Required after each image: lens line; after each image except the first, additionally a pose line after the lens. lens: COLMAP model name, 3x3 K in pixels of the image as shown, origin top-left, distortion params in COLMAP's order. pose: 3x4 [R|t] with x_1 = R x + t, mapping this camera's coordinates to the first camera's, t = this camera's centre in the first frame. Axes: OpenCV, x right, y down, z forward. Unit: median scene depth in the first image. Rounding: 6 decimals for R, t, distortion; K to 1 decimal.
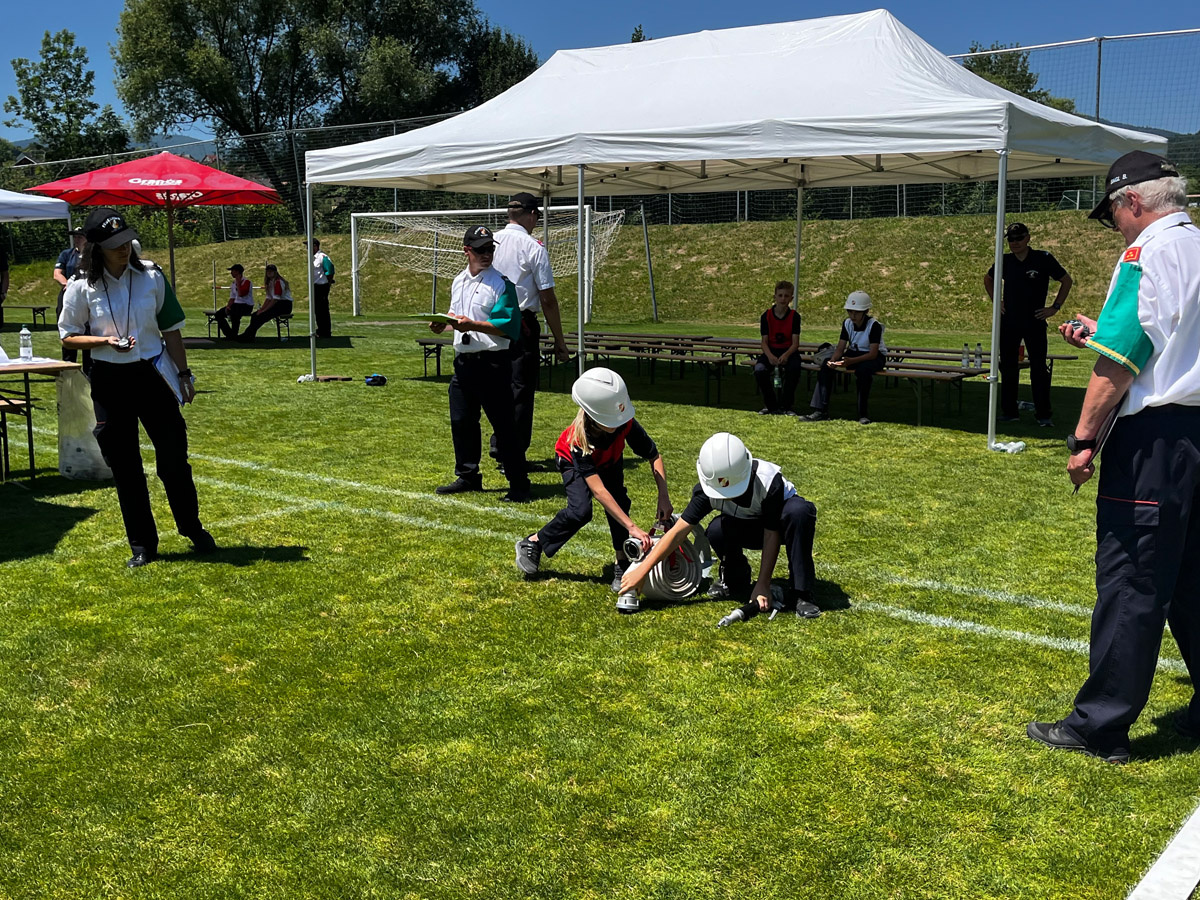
lens RADIAL K [[1224.9, 0, 592.3], [0, 1224.9, 445.0], [0, 0, 1]] dist [0.034853, 0.000000]
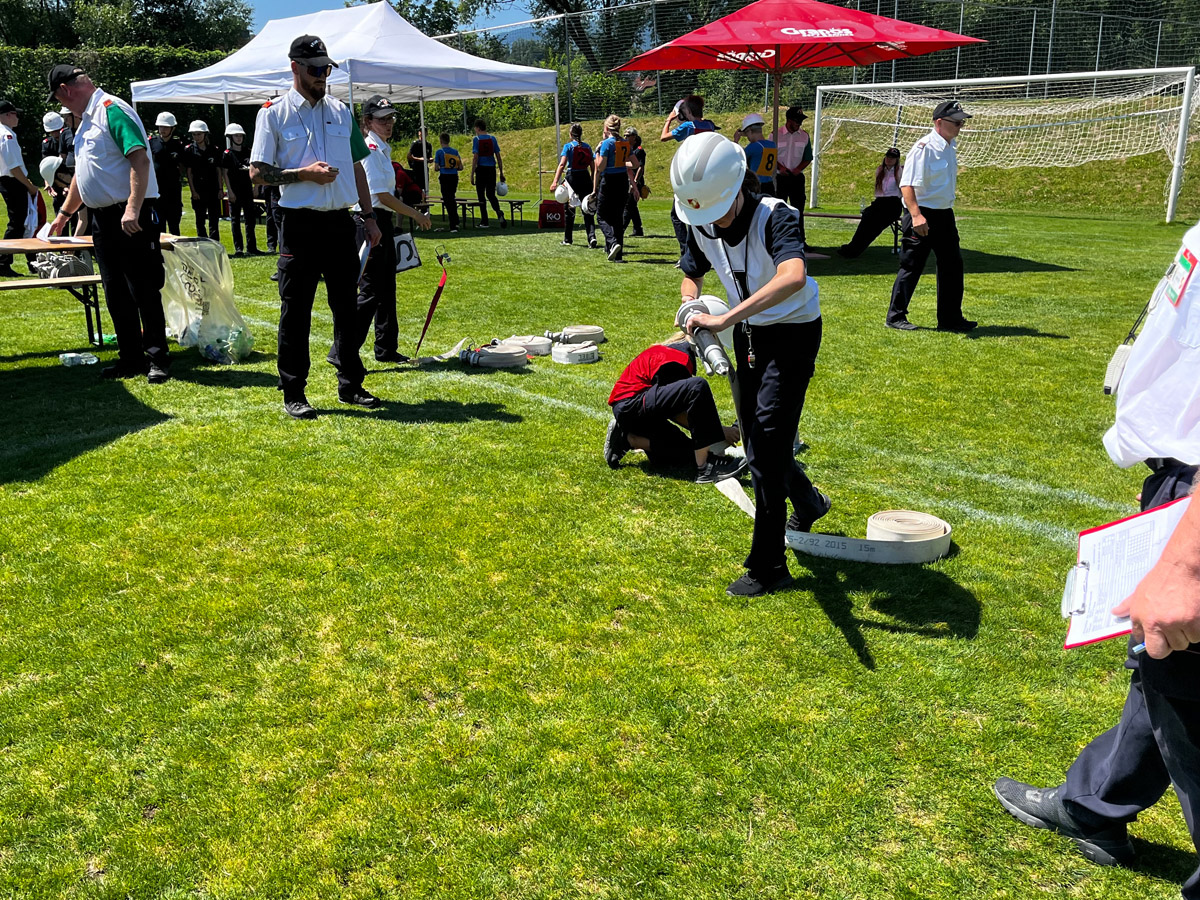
lens RADIAL K [[1105.6, 0, 604.8], [0, 1105.6, 460.2], [0, 0, 1]] dist [0.024706, 0.000000]
pose [[0.985297, 0.046223, -0.164480, -0.104814], [-0.024406, 0.990913, 0.132271, -0.014903], [0.169099, -0.126312, 0.977472, 0.096334]]
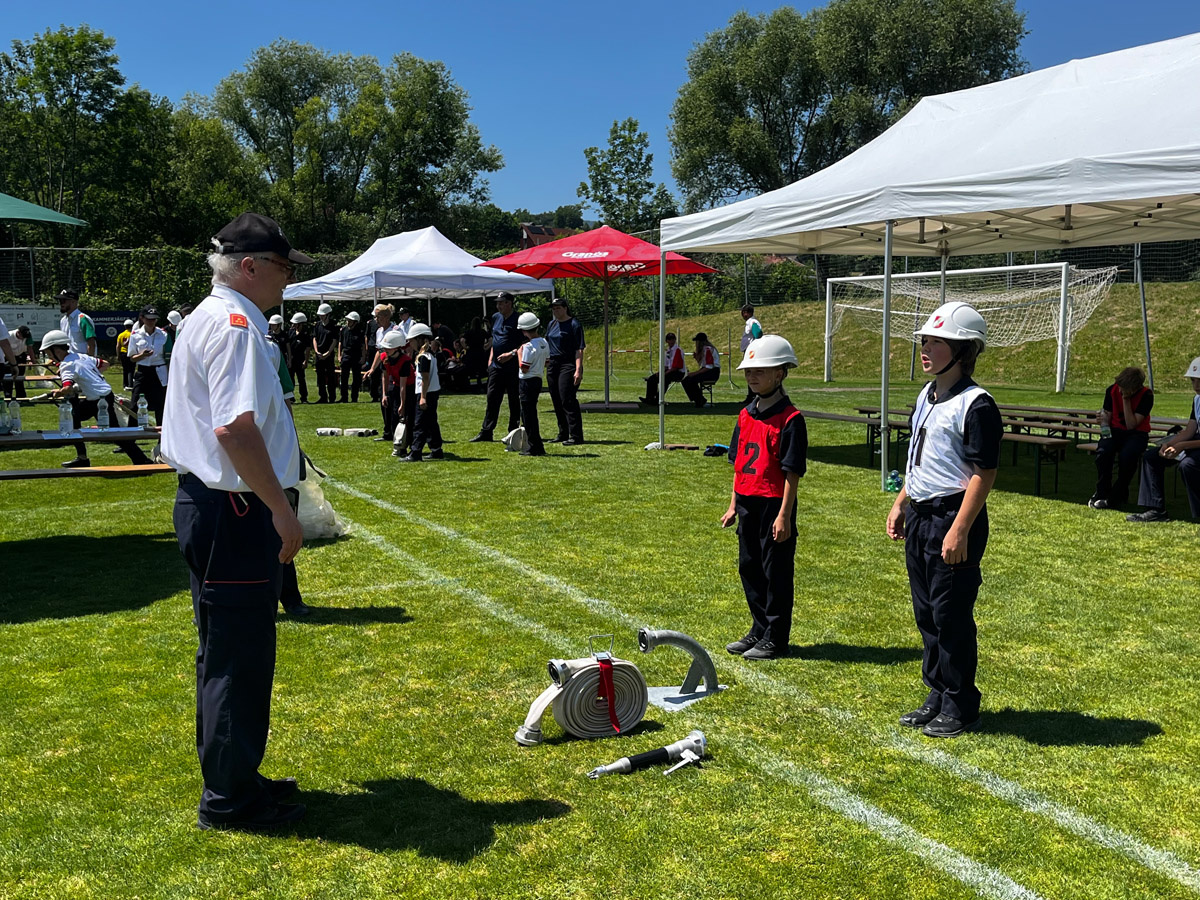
lens RADIAL K [[1224.9, 0, 629.7], [0, 1224.9, 474.9], [0, 0, 1]] dist [0.034853, 0.000000]
pose [[0.912652, 0.042715, -0.406498, 0.034645], [-0.053748, 0.998430, -0.015756, -0.003264], [0.405187, 0.036228, 0.913516, 0.019219]]
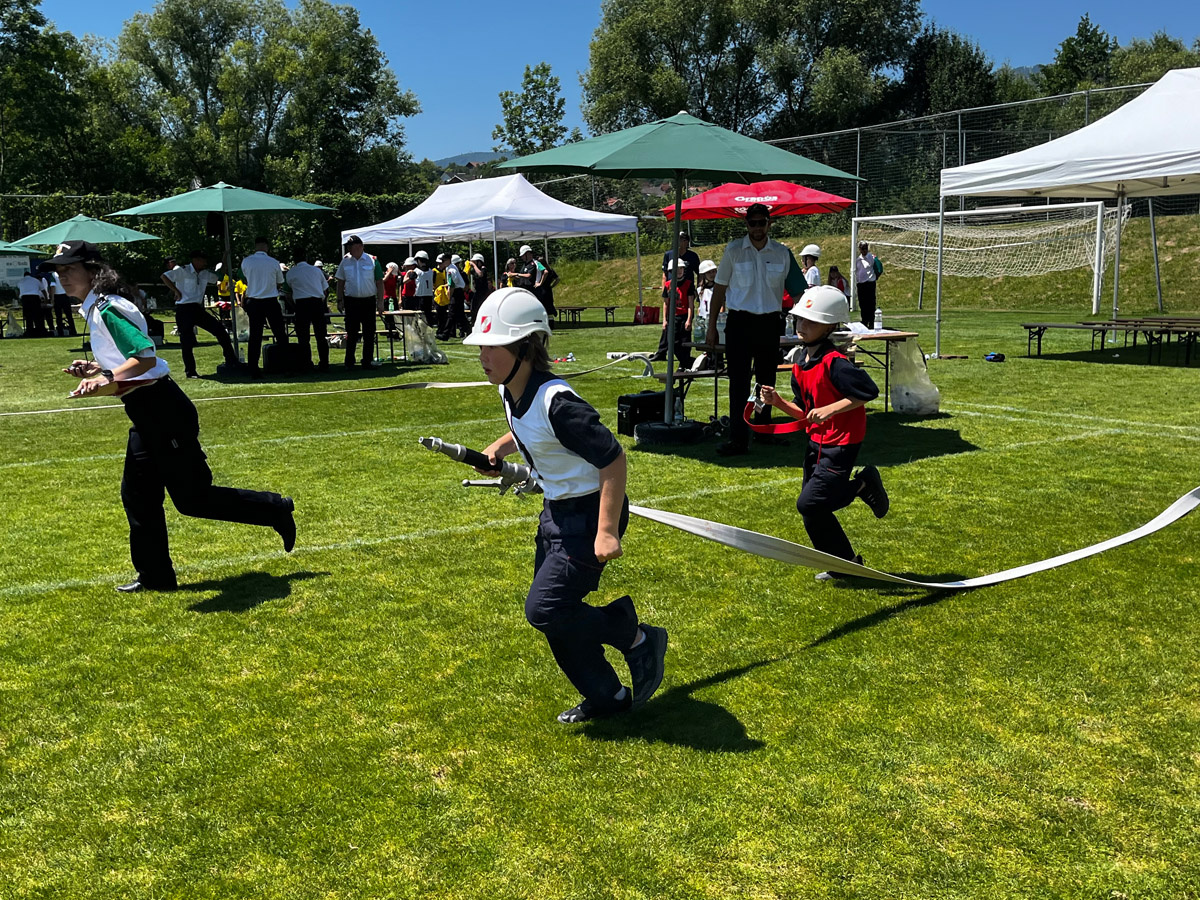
lens RADIAL K [[1224.9, 0, 626.2], [0, 1224.9, 452.6], [0, 0, 1]] dist [0.034853, 0.000000]
pose [[0.959776, 0.020299, -0.280032, -0.040802], [-0.018878, 0.999792, 0.007770, 0.008283], [0.280131, -0.002171, 0.959959, -0.056628]]
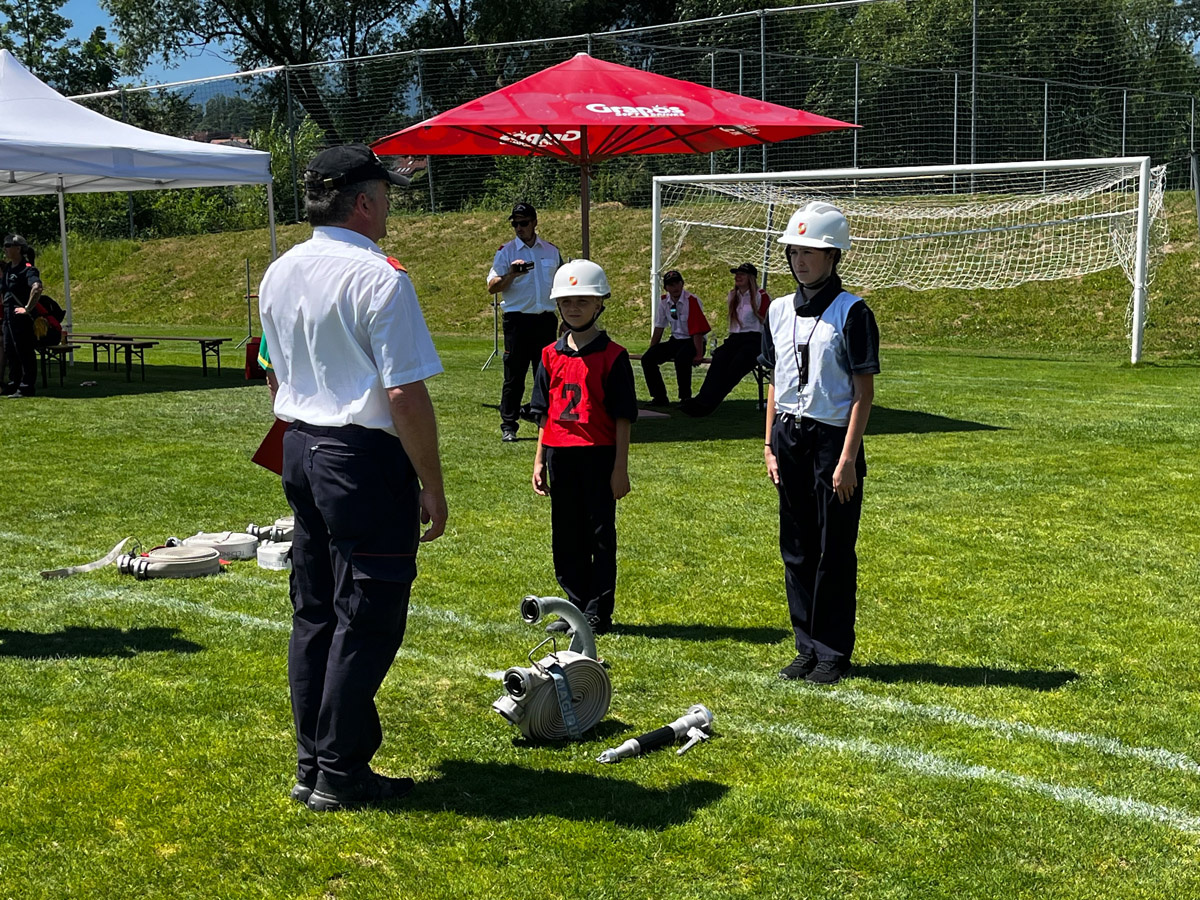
lens RADIAL K [[1724.0, 0, 635.3], [0, 1724.0, 457.7], [0, 0, 1]] dist [0.057789, 0.000000]
pose [[0.999935, 0.000962, -0.011387, -0.100905], [-0.001289, 0.999586, -0.028758, -0.014121], [0.011355, 0.028771, 0.999522, 0.084400]]
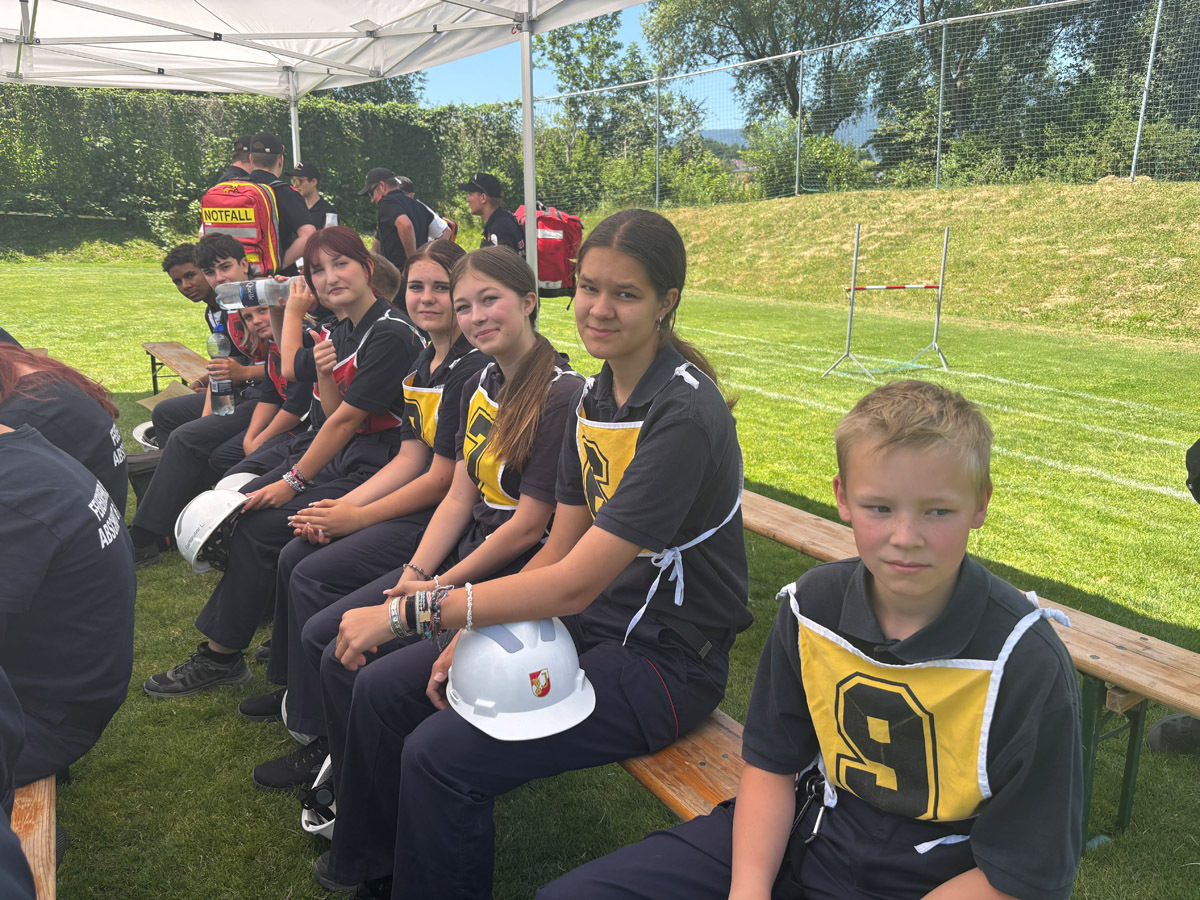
lens RADIAL K [[938.6, 0, 595.1], [0, 938.6, 453.8], [0, 0, 1]] dist [0.007760, 0.005753]
pose [[0.940239, 0.105670, -0.323705, -0.197301], [-0.075811, 0.991732, 0.103536, -0.056447], [0.331969, -0.072808, 0.940476, 0.387372]]
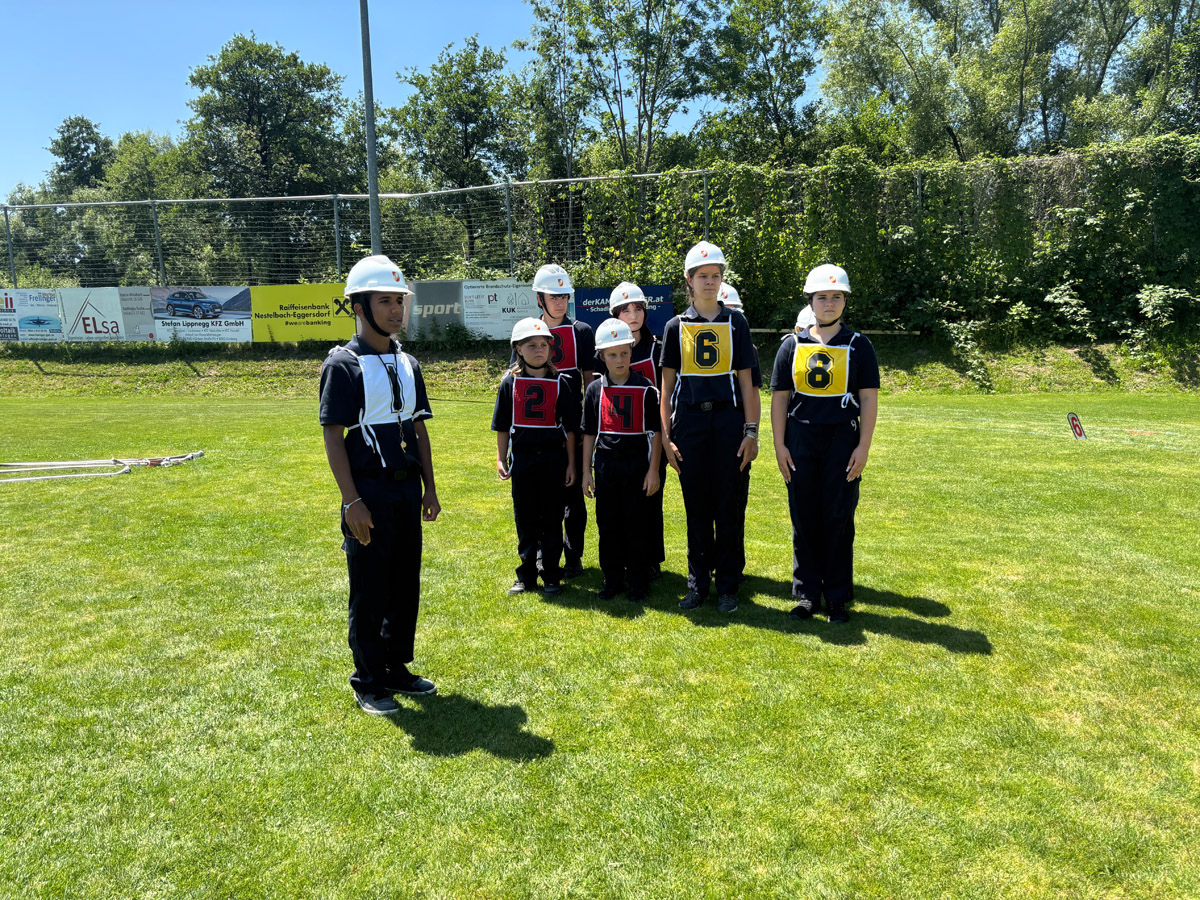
lens RADIAL K [[938.6, 0, 597.6], [0, 938.6, 447.4], [0, 0, 1]] dist [0.007760, 0.005753]
pose [[0.448015, 0.112114, -0.886968, -0.346466], [-0.110783, 0.991421, 0.069359, -0.078738], [0.887135, 0.067188, 0.456592, 0.520164]]
